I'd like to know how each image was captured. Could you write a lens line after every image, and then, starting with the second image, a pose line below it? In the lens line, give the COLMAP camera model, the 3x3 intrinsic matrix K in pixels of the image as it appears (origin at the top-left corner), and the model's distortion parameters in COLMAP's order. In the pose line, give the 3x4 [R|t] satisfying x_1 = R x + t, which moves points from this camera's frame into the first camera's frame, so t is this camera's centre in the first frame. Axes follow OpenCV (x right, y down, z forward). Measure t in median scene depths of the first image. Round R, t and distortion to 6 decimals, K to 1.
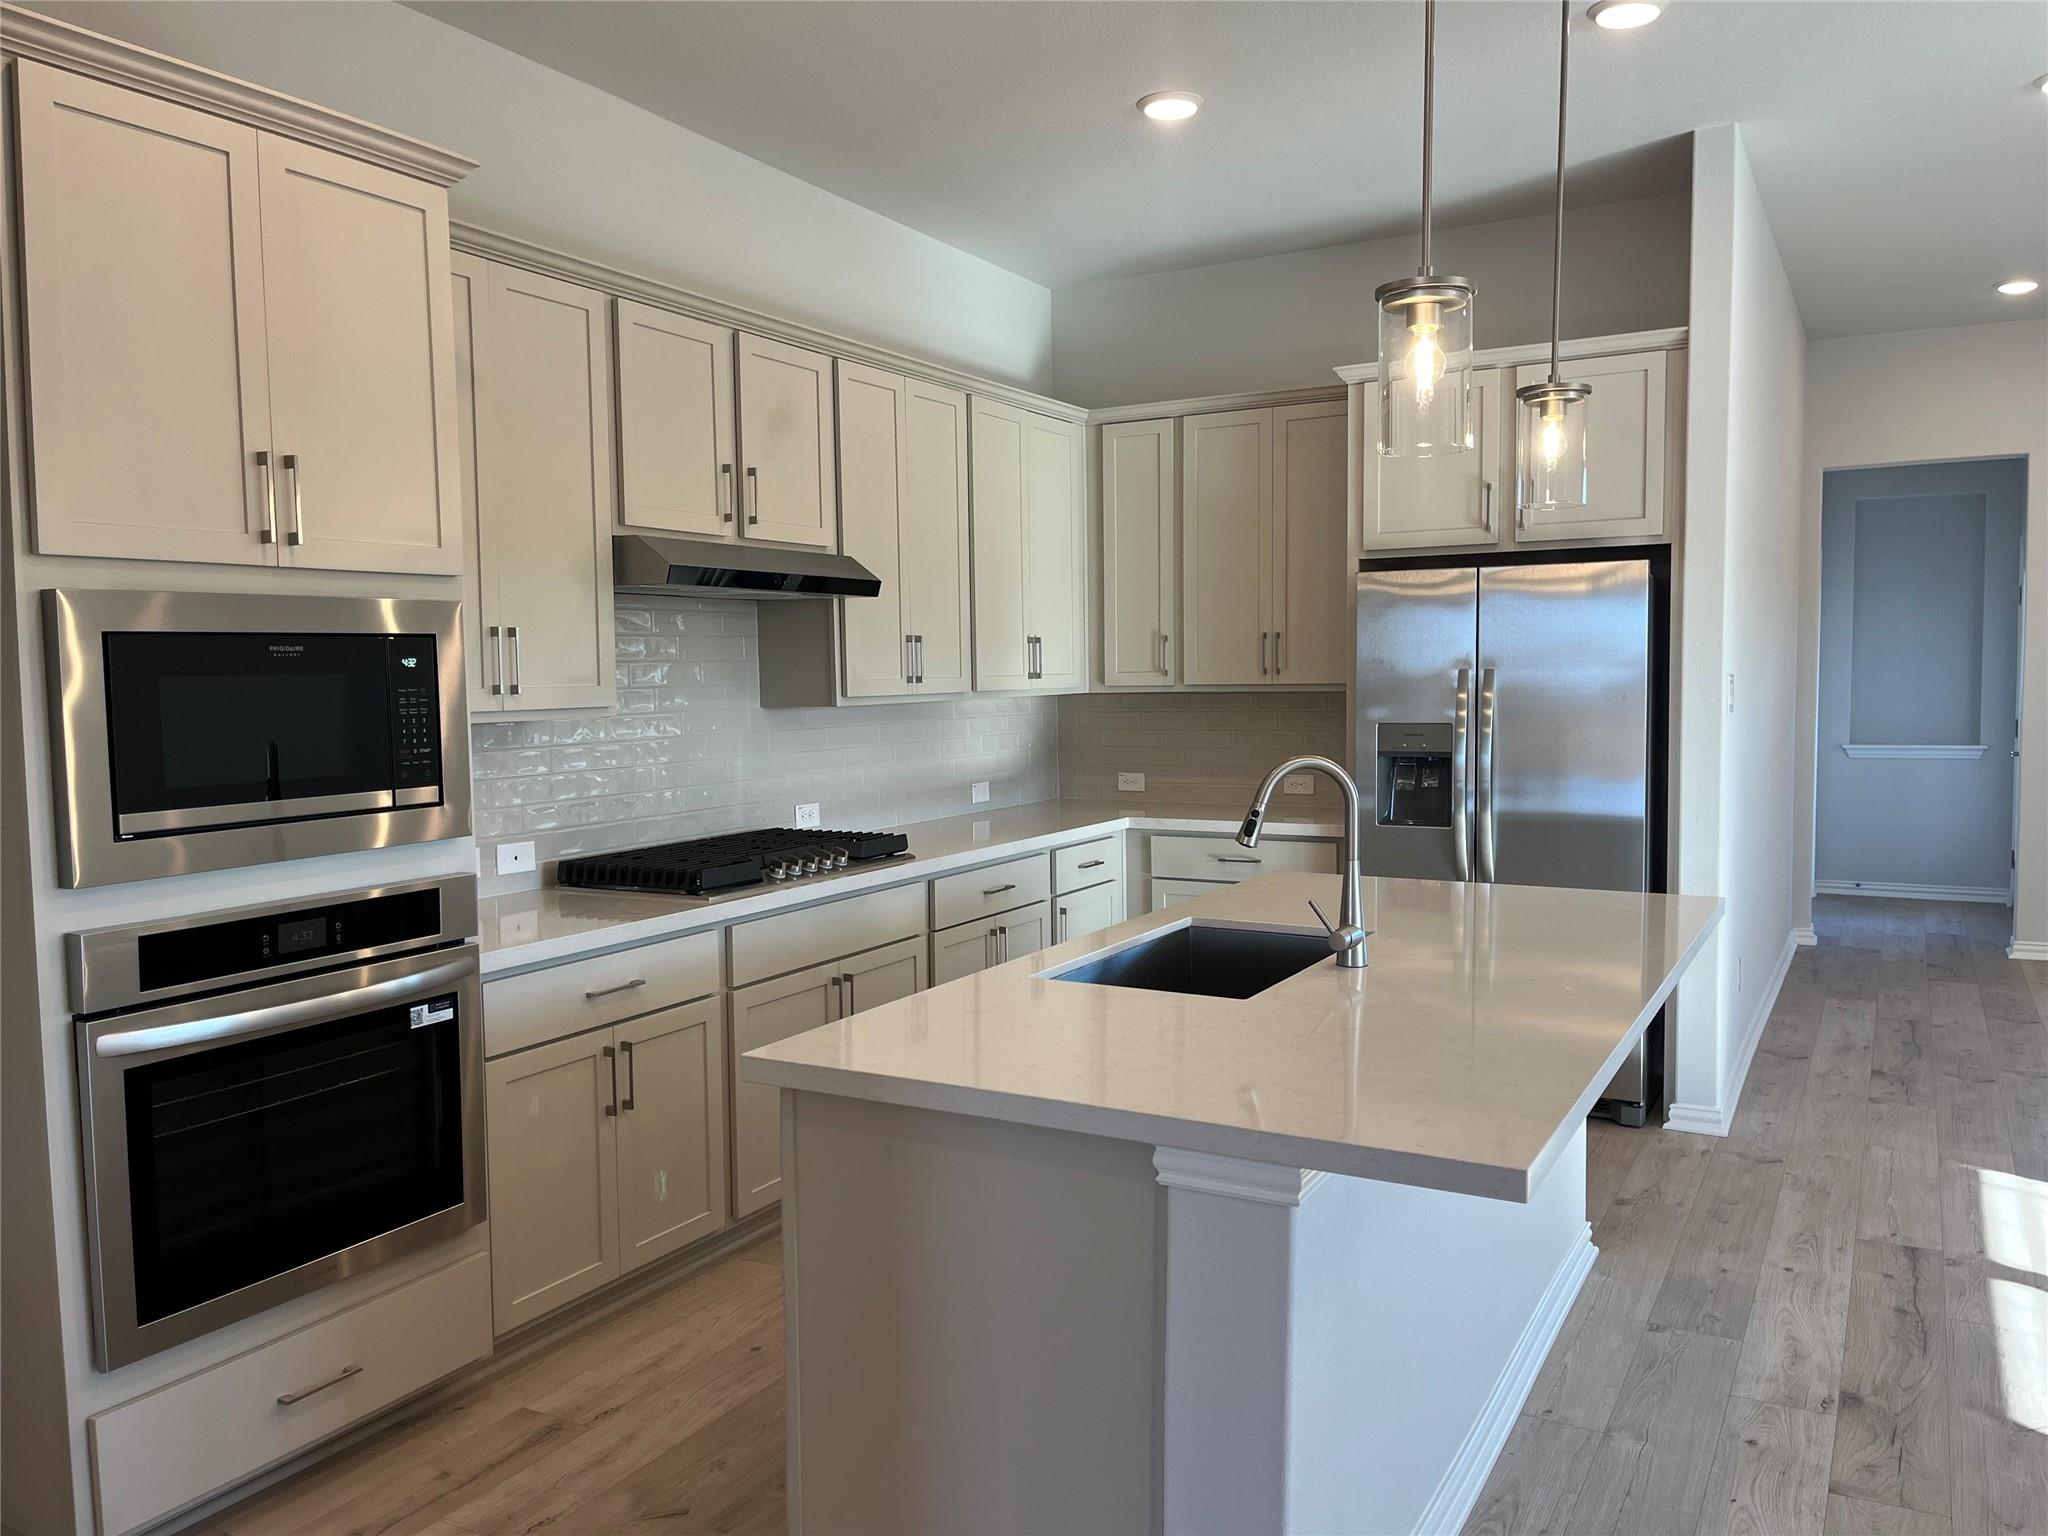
lens RADIAL K [[1558.7, 0, 1024.0], [0, 1558.7, 768.0], [0, 0, 1]] dist [0.068151, -0.097144]
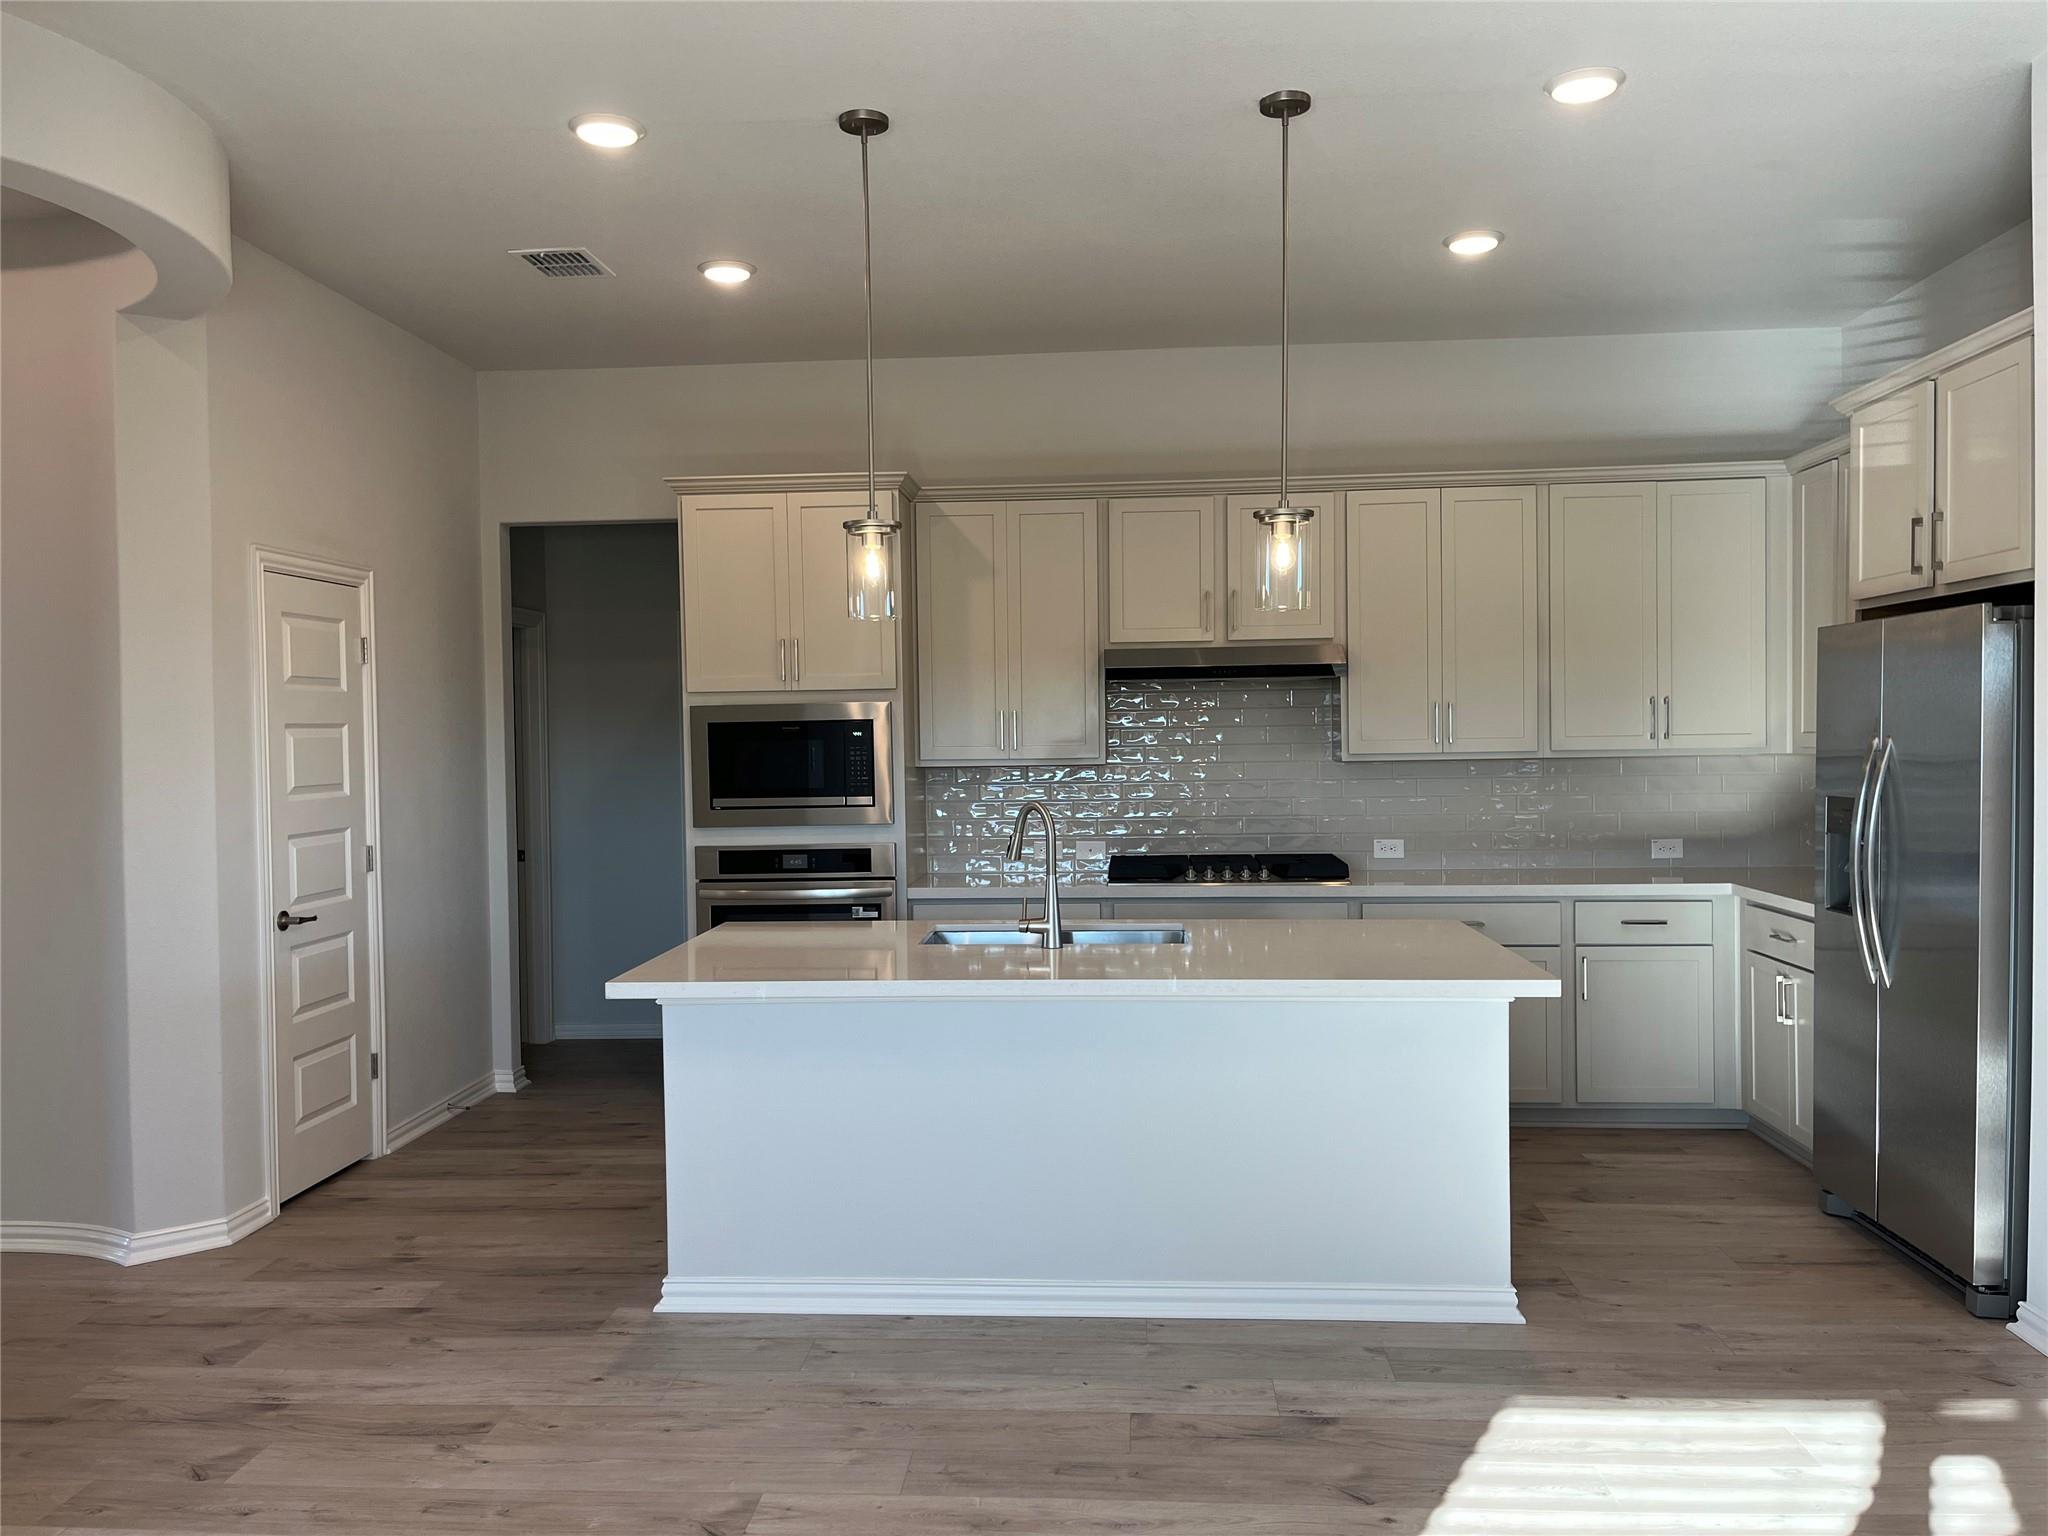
lens RADIAL K [[1535.2, 0, 1011.3], [0, 1535.2, 770.8], [0, 0, 1]] dist [0.101643, -0.128438]
pose [[0.421628, 0.029892, -0.906276, 0.914395], [-0.050106, 0.998698, 0.009629, -0.030347], [0.905384, 0.041349, 0.422576, 0.219636]]
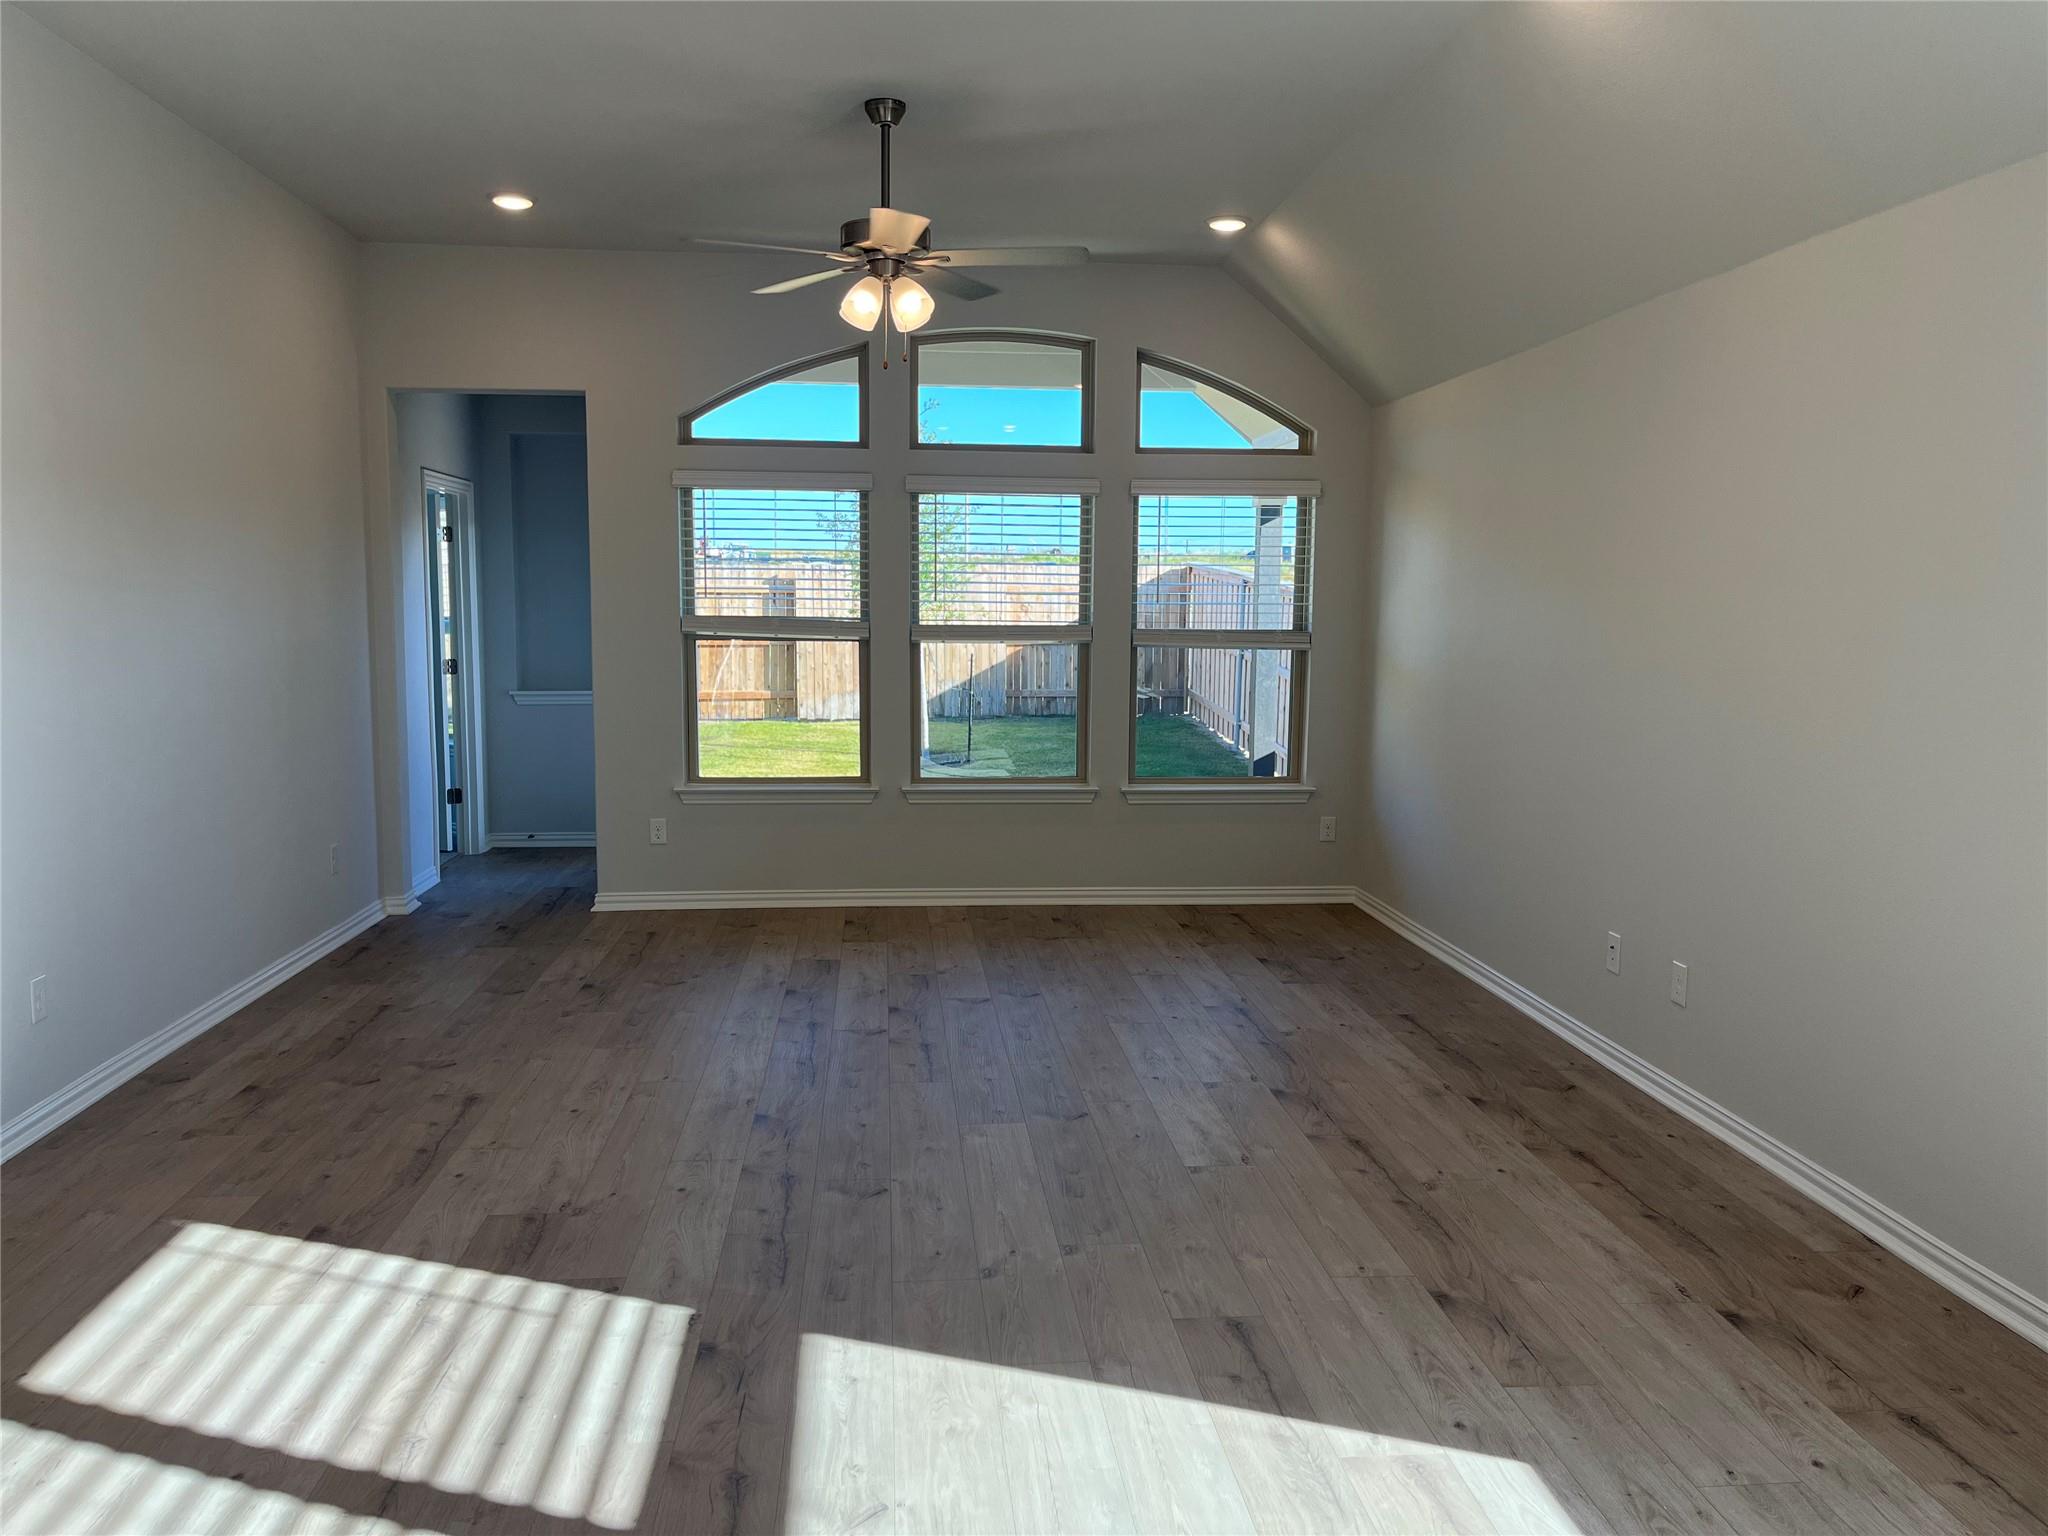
lens RADIAL K [[1558.7, 0, 1024.0], [0, 1558.7, 768.0], [0, 0, 1]] dist [0.068151, -0.097144]
pose [[0.824174, -0.042804, 0.564717, 0.476148], [0.019648, 0.998700, 0.047024, -0.014071], [-0.565996, -0.027661, 0.823944, 0.078716]]
